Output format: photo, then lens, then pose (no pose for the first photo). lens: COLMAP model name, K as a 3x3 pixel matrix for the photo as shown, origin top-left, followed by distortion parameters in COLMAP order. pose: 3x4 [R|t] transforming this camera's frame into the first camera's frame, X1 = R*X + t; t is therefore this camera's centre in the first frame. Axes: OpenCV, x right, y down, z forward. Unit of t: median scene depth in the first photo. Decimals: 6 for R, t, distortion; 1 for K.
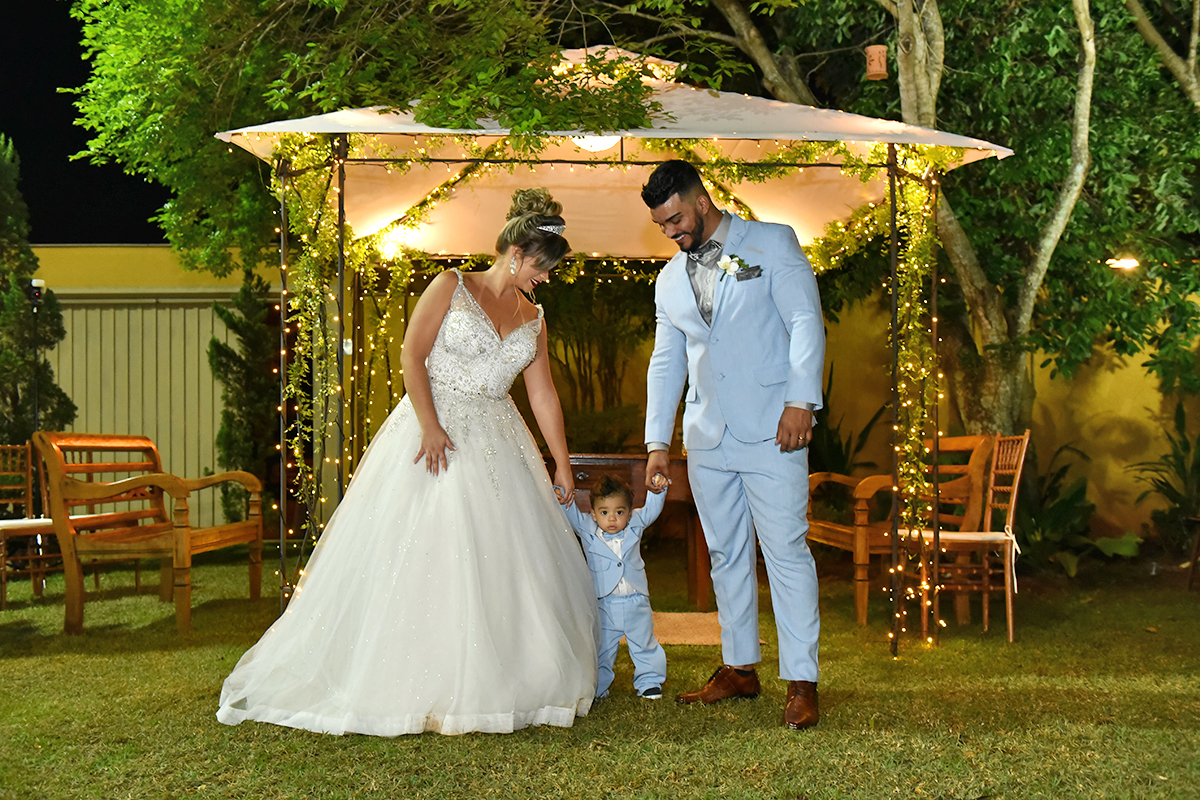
lens RADIAL K [[1101.7, 0, 584.5], [0, 1101.7, 434.7], [0, 0, 1]] dist [-0.009252, -0.002827]
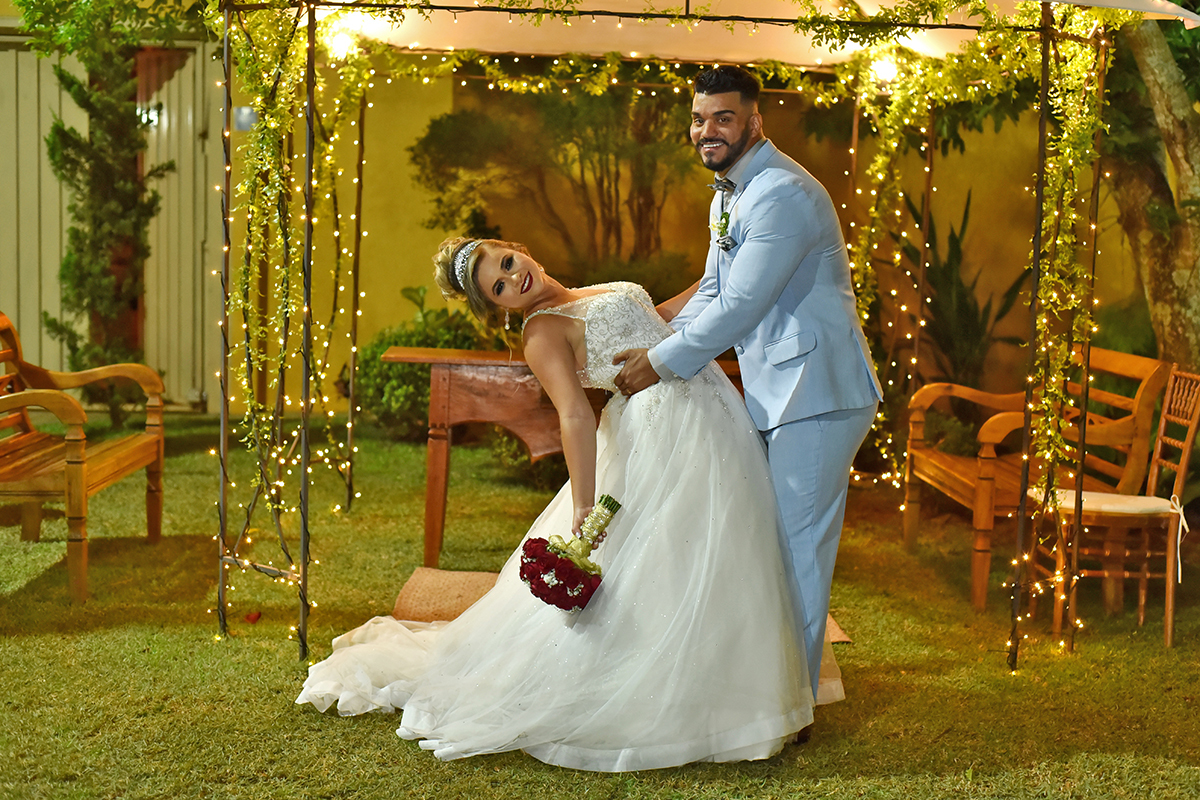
lens RADIAL K [[1760.7, 0, 618.3], [0, 1760.7, 386.1], [0, 0, 1]] dist [-0.000777, -0.003662]
pose [[0.999311, 0.029443, 0.022609, -0.027011], [-0.031712, 0.993686, 0.107618, -0.104816], [-0.019298, -0.108261, 0.993935, -0.181627]]
